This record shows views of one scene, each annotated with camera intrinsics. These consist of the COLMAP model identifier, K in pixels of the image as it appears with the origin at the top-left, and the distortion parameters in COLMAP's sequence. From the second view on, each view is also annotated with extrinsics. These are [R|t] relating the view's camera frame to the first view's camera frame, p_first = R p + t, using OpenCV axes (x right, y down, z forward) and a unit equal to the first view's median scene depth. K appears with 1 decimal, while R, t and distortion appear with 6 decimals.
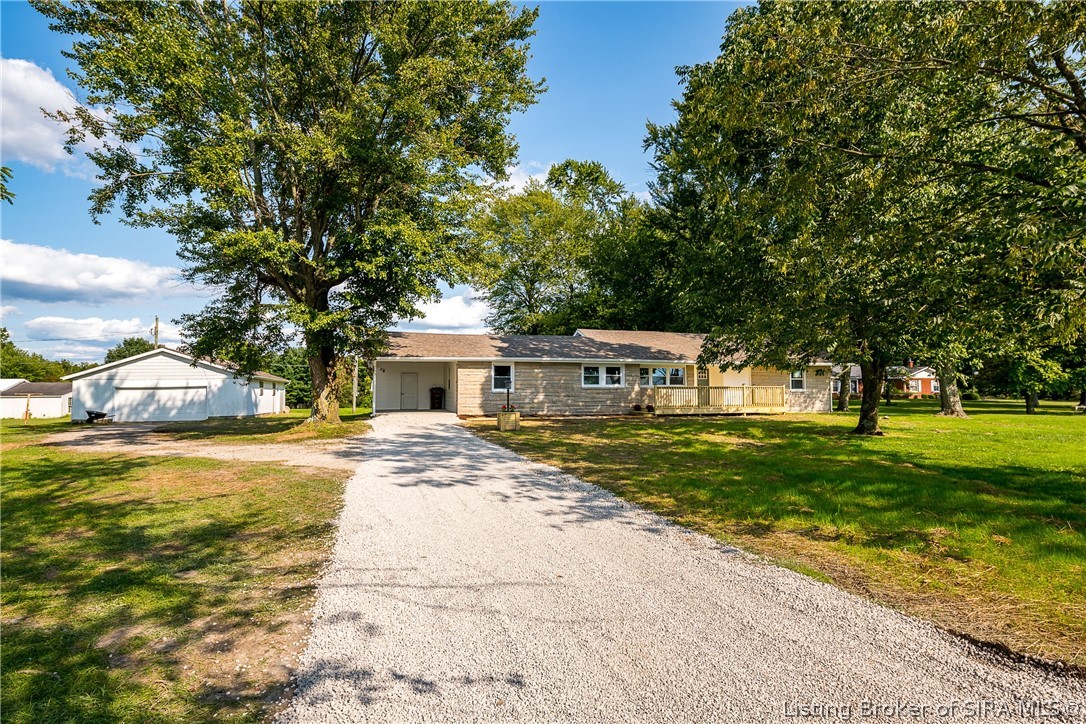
lens RADIAL K [[604.3, 0, 566.8], [0, 604.3, 362.2], [0, 0, 1]] dist [0.016561, -0.000830]
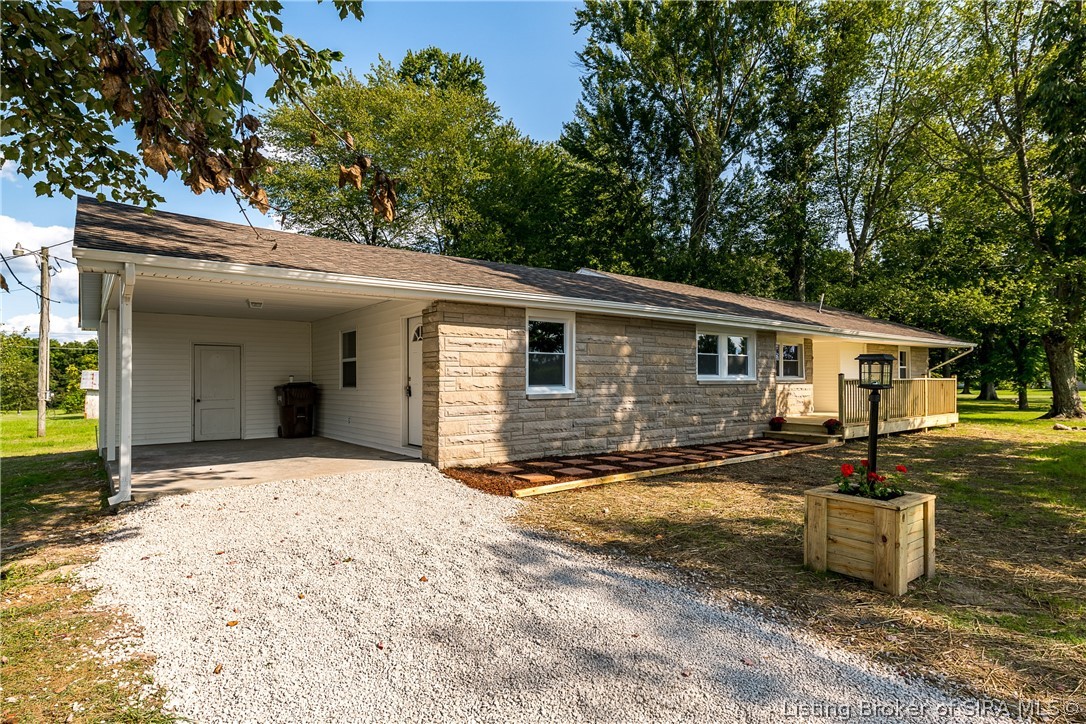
lens RADIAL K [[604.3, 0, 566.8], [0, 604.3, 362.2], [0, 0, 1]] dist [0.016561, -0.000830]
pose [[0.931884, 0.011896, 0.362562, -0.208630], [-0.018287, 0.999732, 0.014201, 0.022710], [-0.362295, -0.019864, 0.931852, 0.605673]]
